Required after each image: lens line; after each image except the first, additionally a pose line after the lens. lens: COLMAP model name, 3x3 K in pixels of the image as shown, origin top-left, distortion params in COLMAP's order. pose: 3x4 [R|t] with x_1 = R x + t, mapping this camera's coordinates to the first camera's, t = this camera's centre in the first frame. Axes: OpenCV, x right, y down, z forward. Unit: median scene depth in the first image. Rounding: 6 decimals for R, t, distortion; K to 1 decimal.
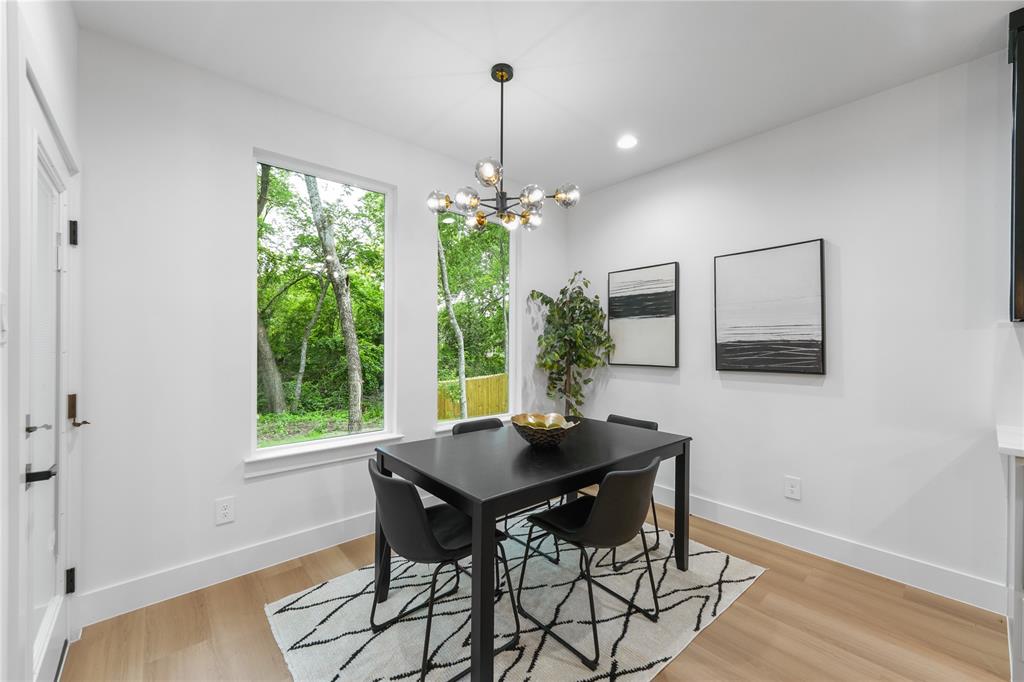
lens RADIAL K [[402.3, 0, 507.7], [0, 402.3, 343.9], [0, 0, 1]] dist [0.002614, -0.000020]
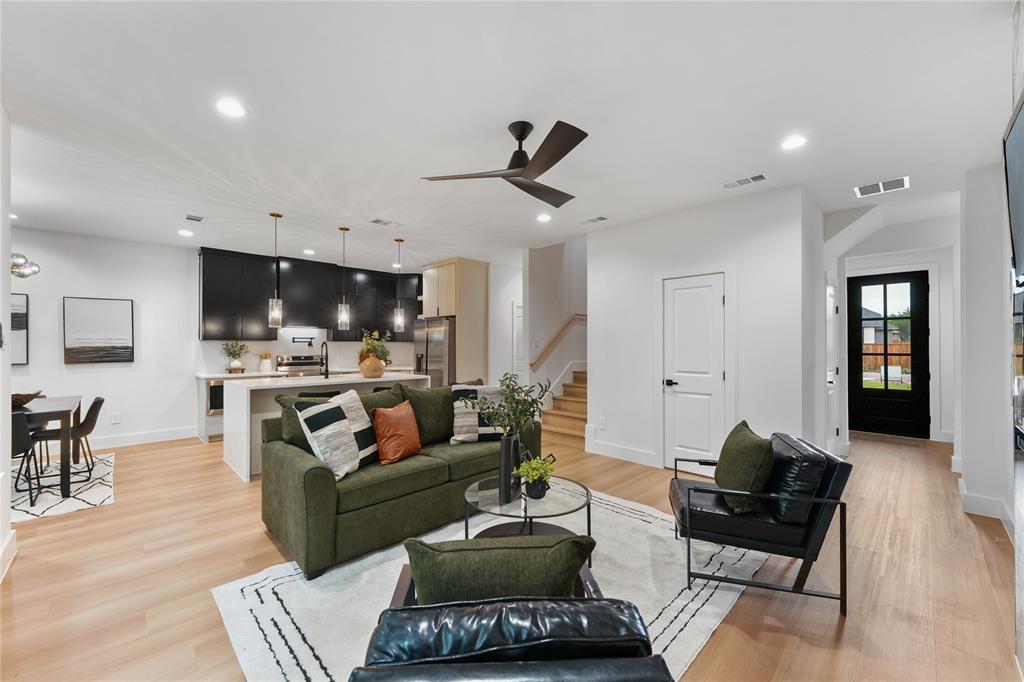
lens RADIAL K [[402.3, 0, 504.2], [0, 402.3, 343.1], [0, 0, 1]] dist [0.002614, -0.000020]
pose [[-0.054281, 0.004524, 0.998515, -1.116732], [0.003737, 0.999984, -0.004327, -0.006041], [-0.998519, 0.003497, -0.054297, -0.661405]]
